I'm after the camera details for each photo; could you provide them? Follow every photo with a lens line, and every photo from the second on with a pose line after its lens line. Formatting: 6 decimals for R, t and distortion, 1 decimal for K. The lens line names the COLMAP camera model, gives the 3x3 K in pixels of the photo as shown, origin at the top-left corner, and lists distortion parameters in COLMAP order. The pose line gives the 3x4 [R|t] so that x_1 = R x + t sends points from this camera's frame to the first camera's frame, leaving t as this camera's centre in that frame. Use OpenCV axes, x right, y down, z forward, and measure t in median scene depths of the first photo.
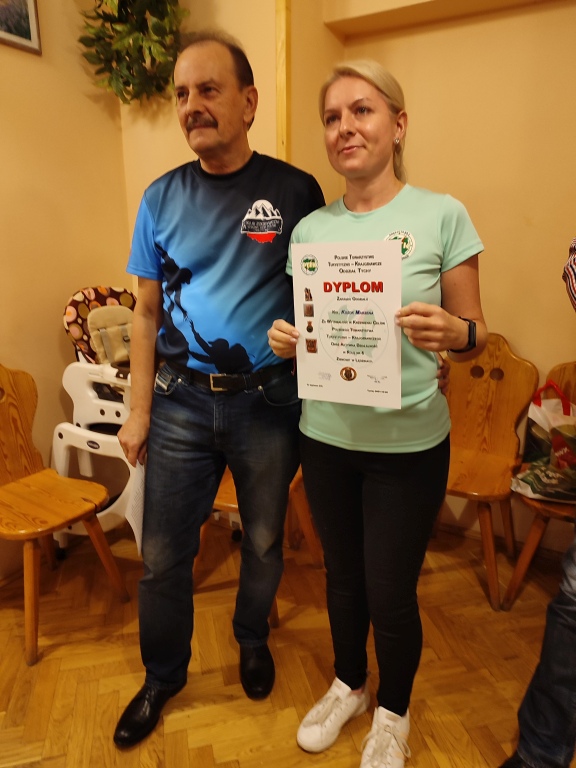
lens RADIAL K [[559.5, 0, 289.6], [0, 559.5, 384.4], [0, 0, 1]] dist [0.002608, 0.000130]
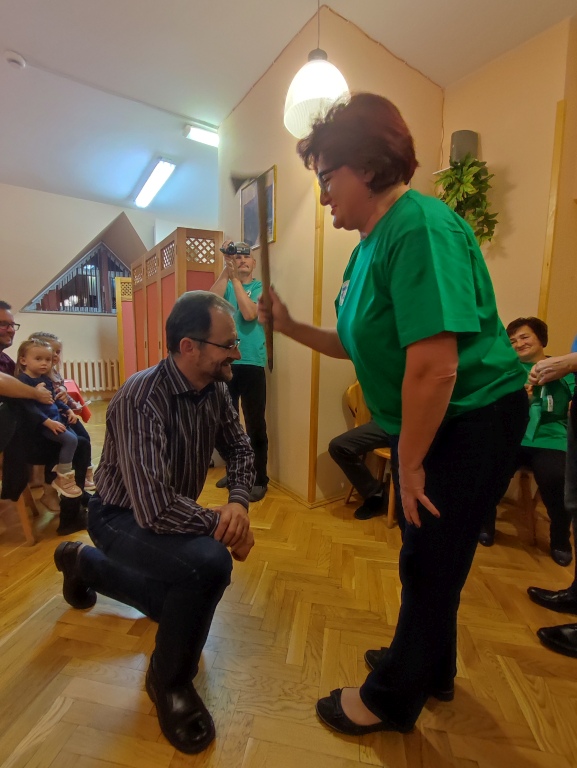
lens RADIAL K [[350.3, 0, 280.4], [0, 350.3, 391.7], [0, 0, 1]] dist [0.002428, 0.000299]
pose [[0.906748, 0.069563, -0.415896, -0.277896], [-0.123118, 0.986997, -0.103339, 0.173818], [0.403299, 0.144907, 0.903522, -0.269272]]
